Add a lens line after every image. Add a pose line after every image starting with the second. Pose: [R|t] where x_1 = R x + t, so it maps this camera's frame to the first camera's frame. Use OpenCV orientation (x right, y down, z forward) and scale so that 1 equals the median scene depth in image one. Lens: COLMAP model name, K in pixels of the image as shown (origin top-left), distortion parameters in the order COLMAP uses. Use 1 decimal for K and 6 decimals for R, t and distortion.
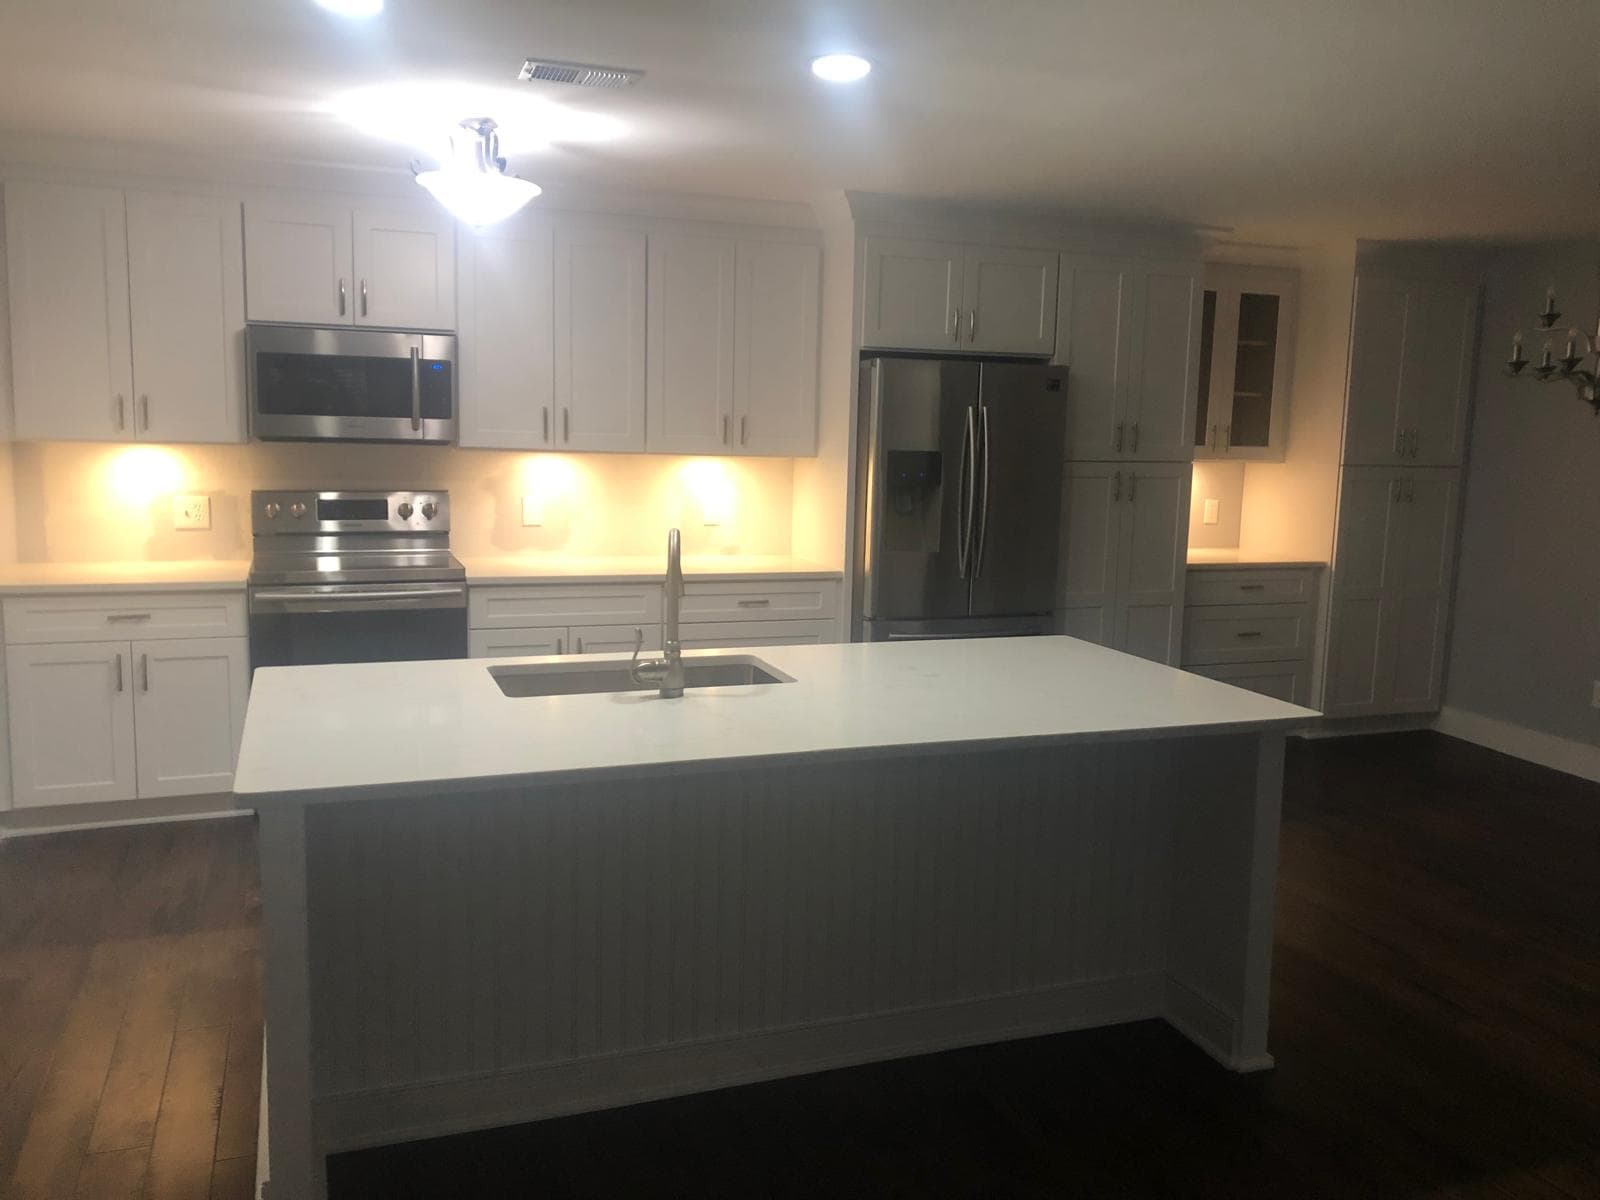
lens RADIAL K [[1293.9, 0, 814.0], [0, 1293.9, 592.7], [0, 0, 1]] dist [0.028741, -0.036084]
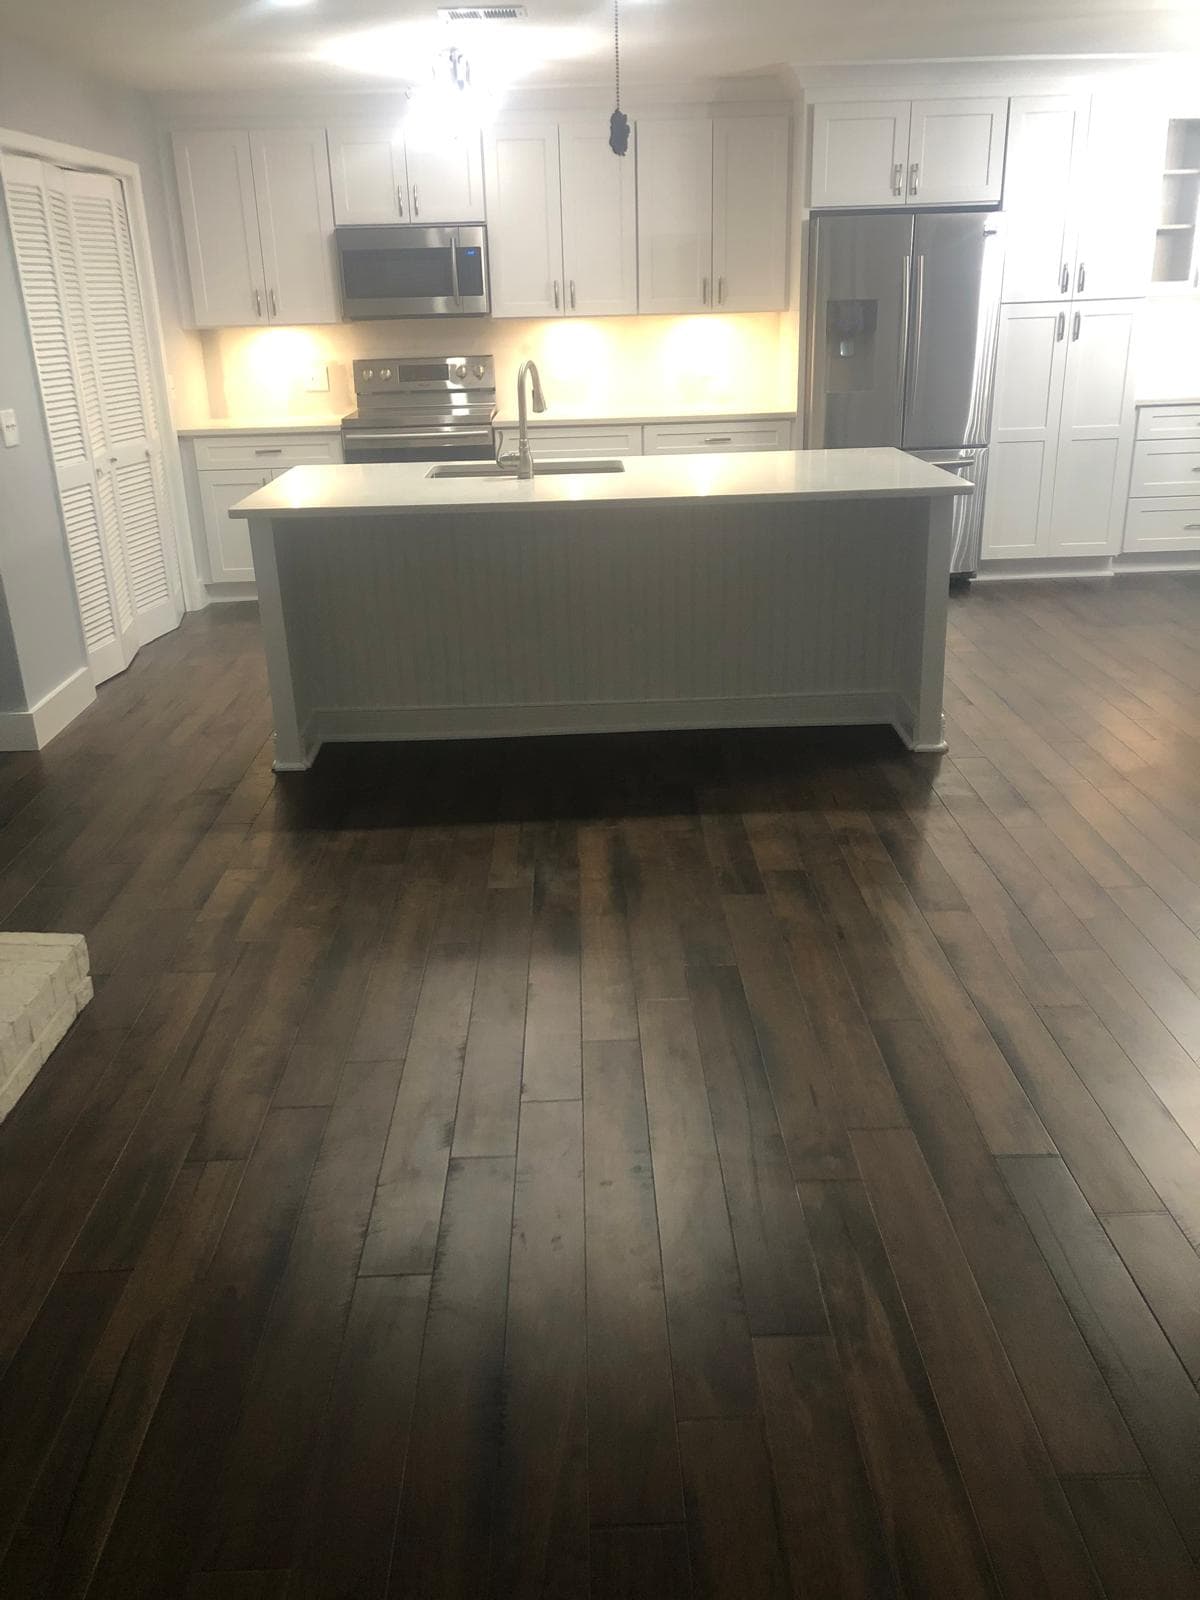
lens RADIAL K [[1293.9, 0, 600.0], [0, 1293.9, 800.0], [0, 0, 1]] dist [0.028741, -0.036084]
pose [[0.940444, 0.072184, -0.332197, 0.292326], [0.008266, 0.972052, 0.234620, 0.052204], [0.339849, -0.223393, 0.913564, -0.255146]]
